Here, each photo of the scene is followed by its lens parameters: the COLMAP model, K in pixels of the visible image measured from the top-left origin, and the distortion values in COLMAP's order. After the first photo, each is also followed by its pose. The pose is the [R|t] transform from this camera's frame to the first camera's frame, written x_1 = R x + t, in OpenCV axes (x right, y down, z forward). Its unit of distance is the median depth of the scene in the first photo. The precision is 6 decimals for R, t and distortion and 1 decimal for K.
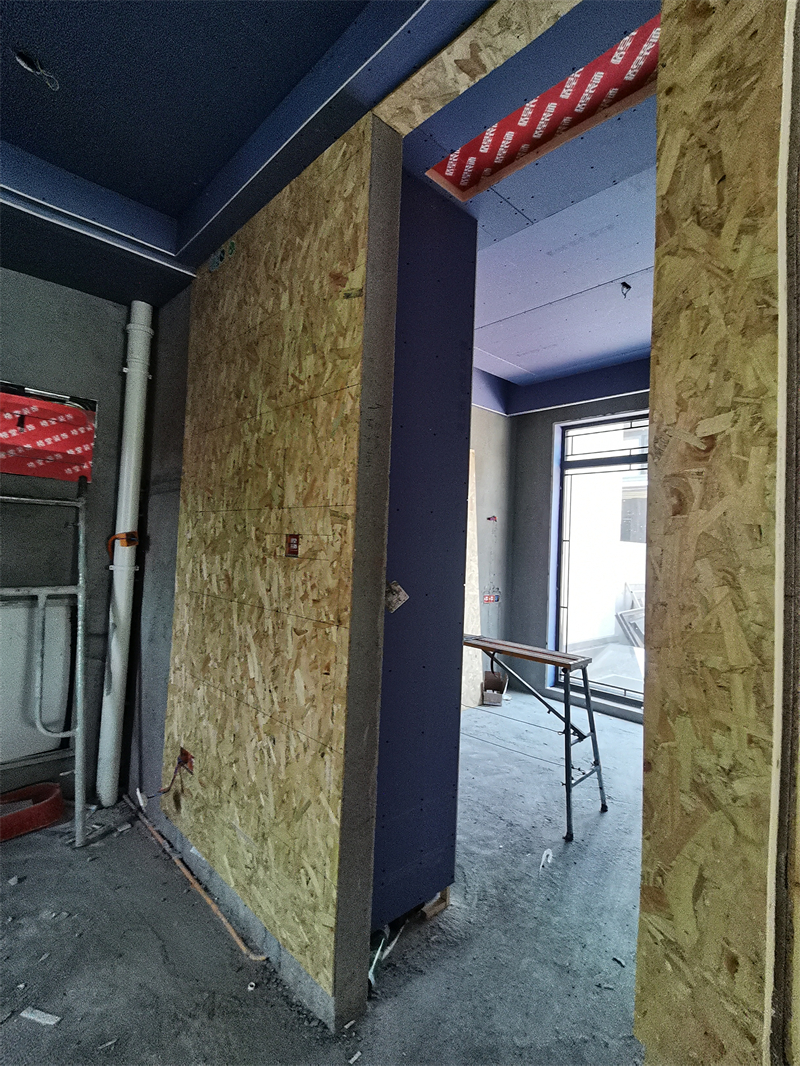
lens RADIAL K [[522.0, 0, 396.1], [0, 522.0, 526.0], [0, 0, 1]] dist [0.057601, -0.039778]
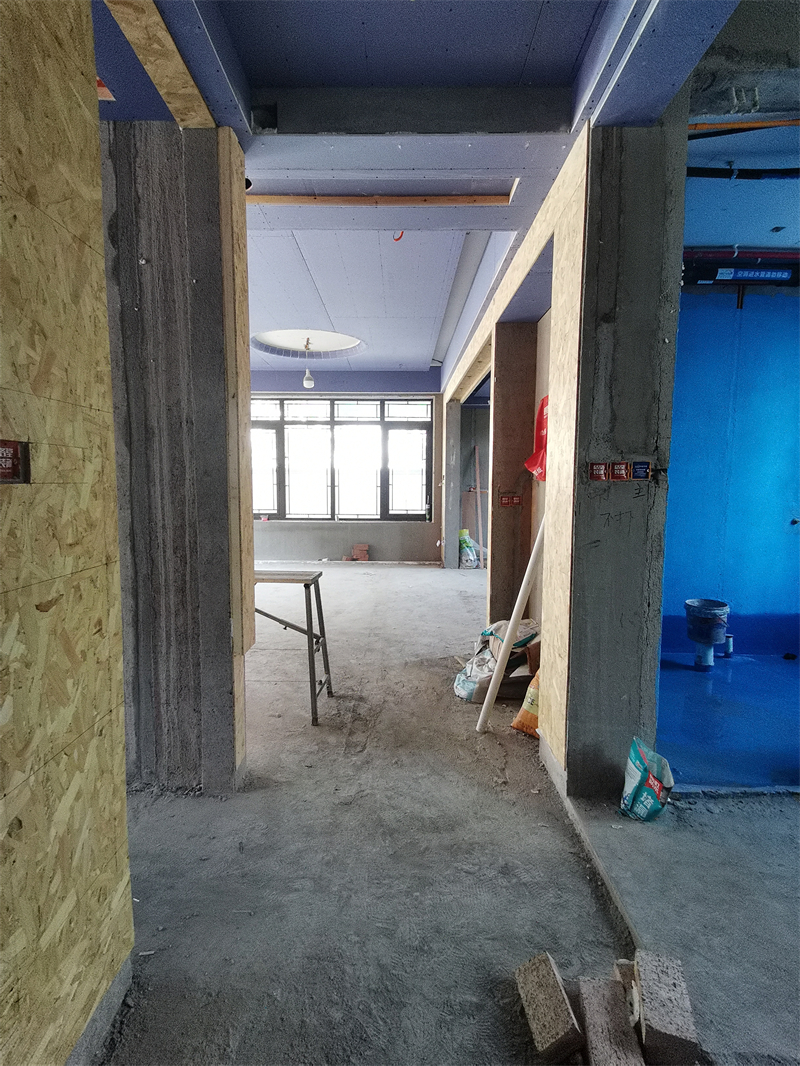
lens RADIAL K [[522.0, 0, 396.1], [0, 522.0, 526.0], [0, 0, 1]] dist [0.057601, -0.039778]
pose [[-0.723776, -0.107056, 0.681680, -0.871123], [-0.061694, 0.993975, 0.090598, 0.029352], [-0.687272, 0.023517, -0.726019, 1.143611]]
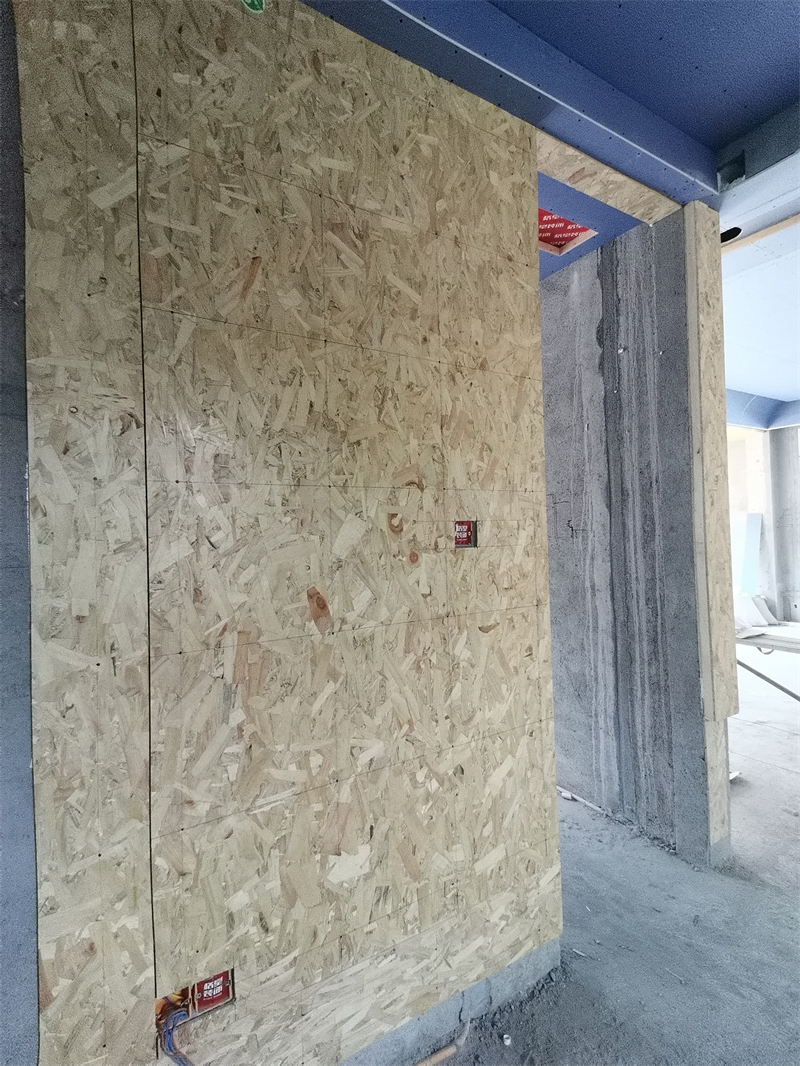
lens RADIAL K [[522.0, 0, 396.1], [0, 522.0, 526.0], [0, 0, 1]] dist [0.057601, -0.039778]
pose [[0.193145, -0.032838, 0.980621, -1.074016], [0.001006, 0.999446, 0.033270, -0.004459], [-0.981170, -0.005439, 0.193071, 0.960670]]
